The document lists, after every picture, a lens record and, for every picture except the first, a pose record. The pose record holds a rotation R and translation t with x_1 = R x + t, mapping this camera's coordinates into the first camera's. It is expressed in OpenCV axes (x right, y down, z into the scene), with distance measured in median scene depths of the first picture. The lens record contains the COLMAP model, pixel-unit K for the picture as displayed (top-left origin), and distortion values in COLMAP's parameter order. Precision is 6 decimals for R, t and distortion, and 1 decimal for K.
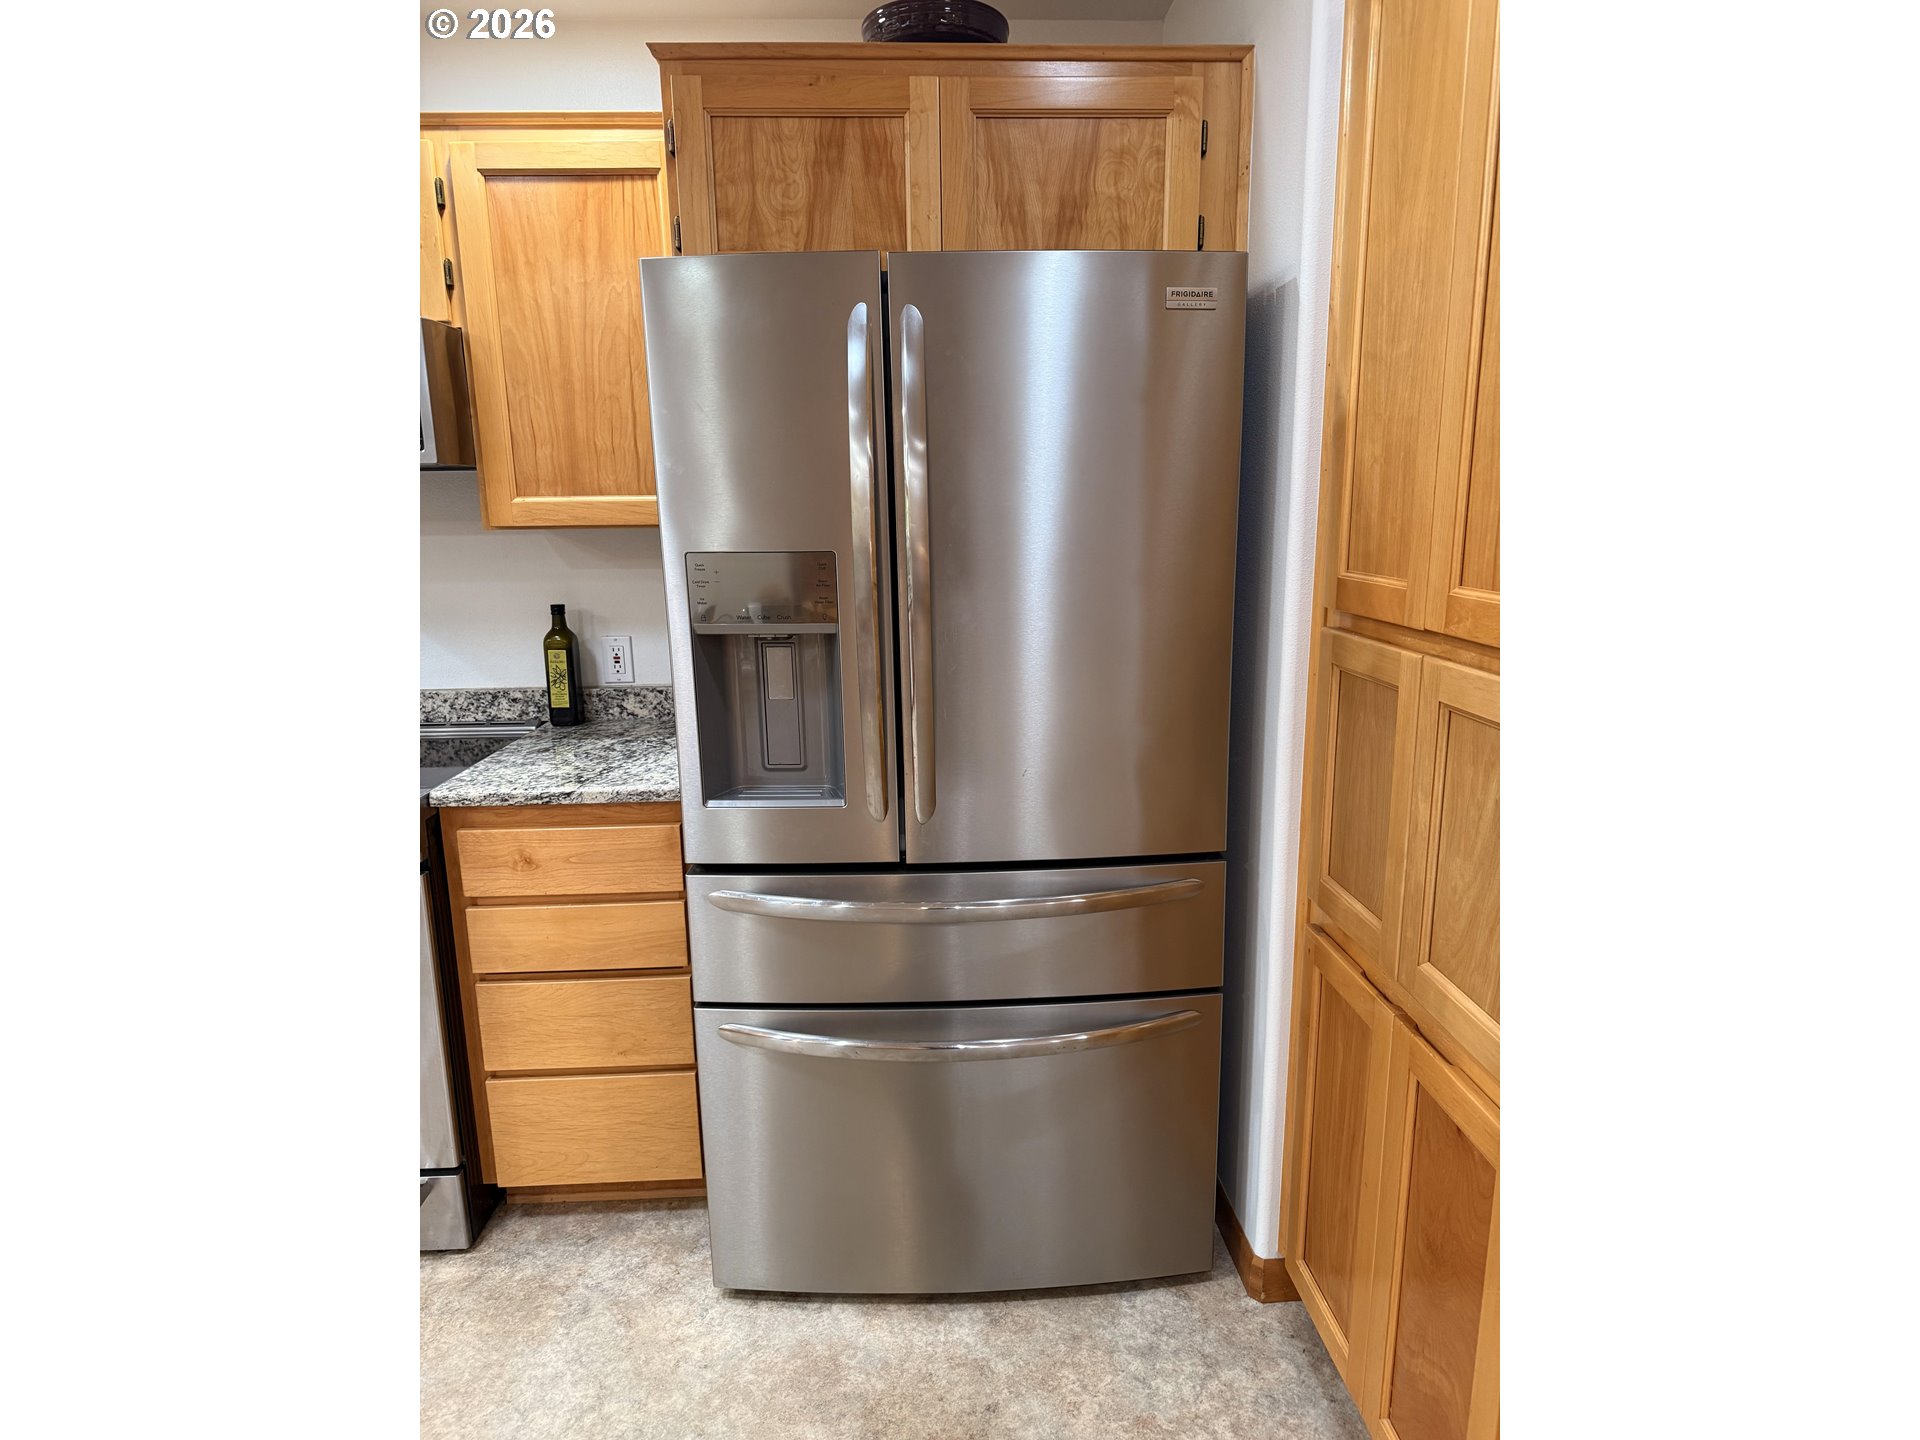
lens RADIAL K [[858.6, 0, 960.3], [0, 858.6, 723.2], [0, 0, 1]] dist [0.001778, -0.000359]
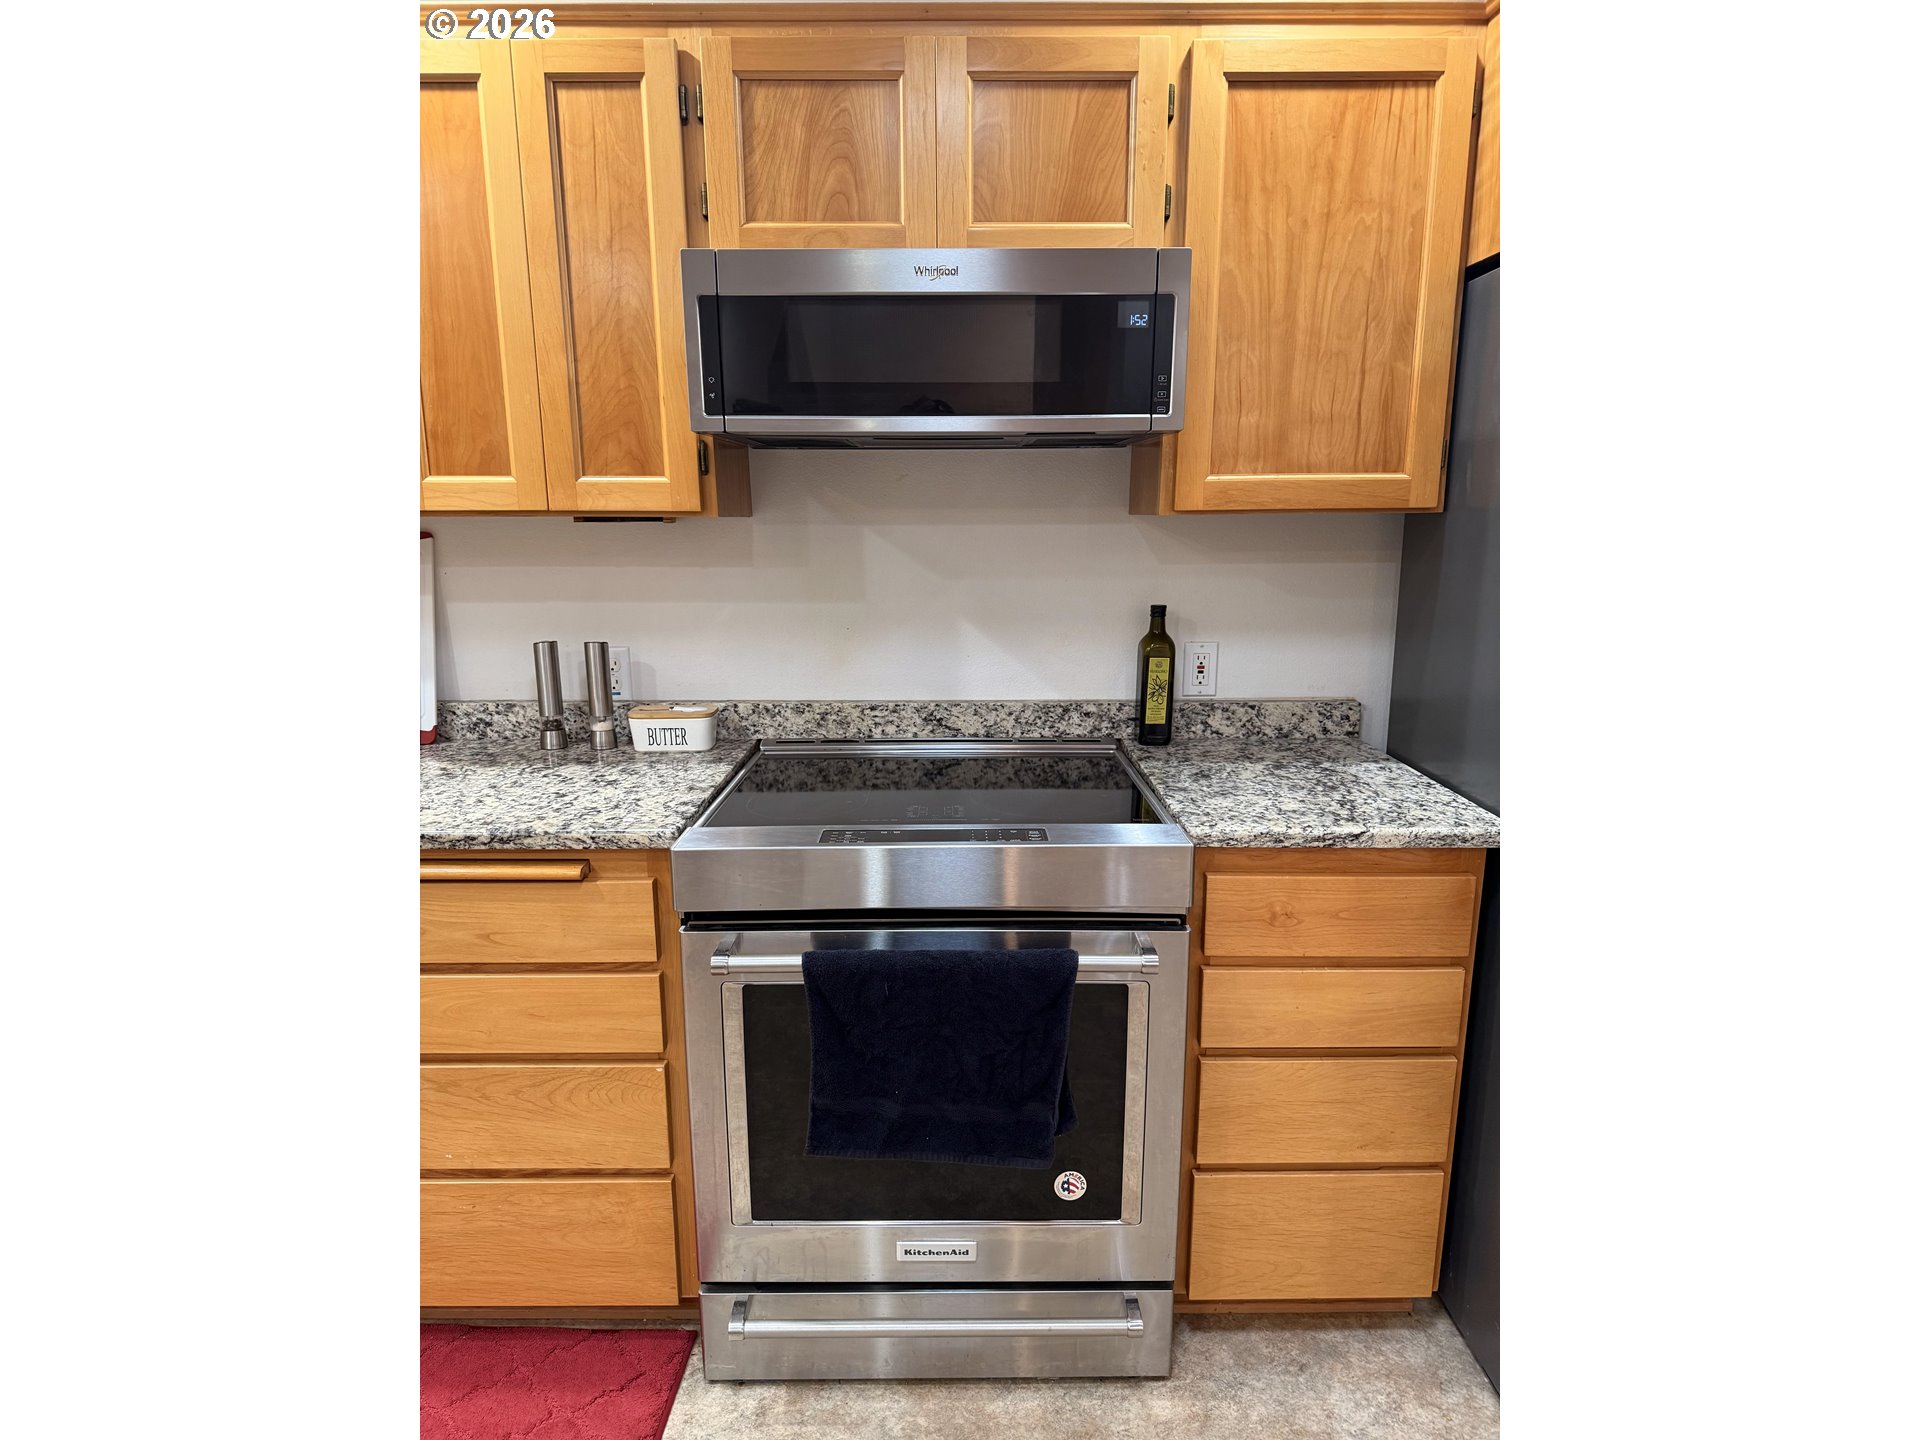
lens RADIAL K [[843.1, 0, 986.9], [0, 843.1, 734.9], [0, 0, 1]] dist [0.021176, -0.021762]
pose [[0.999300, 0.018608, -0.032459, -0.721838], [-0.018470, 0.999819, 0.004557, -0.009538], [0.032538, -0.003954, 0.999463, 0.172439]]
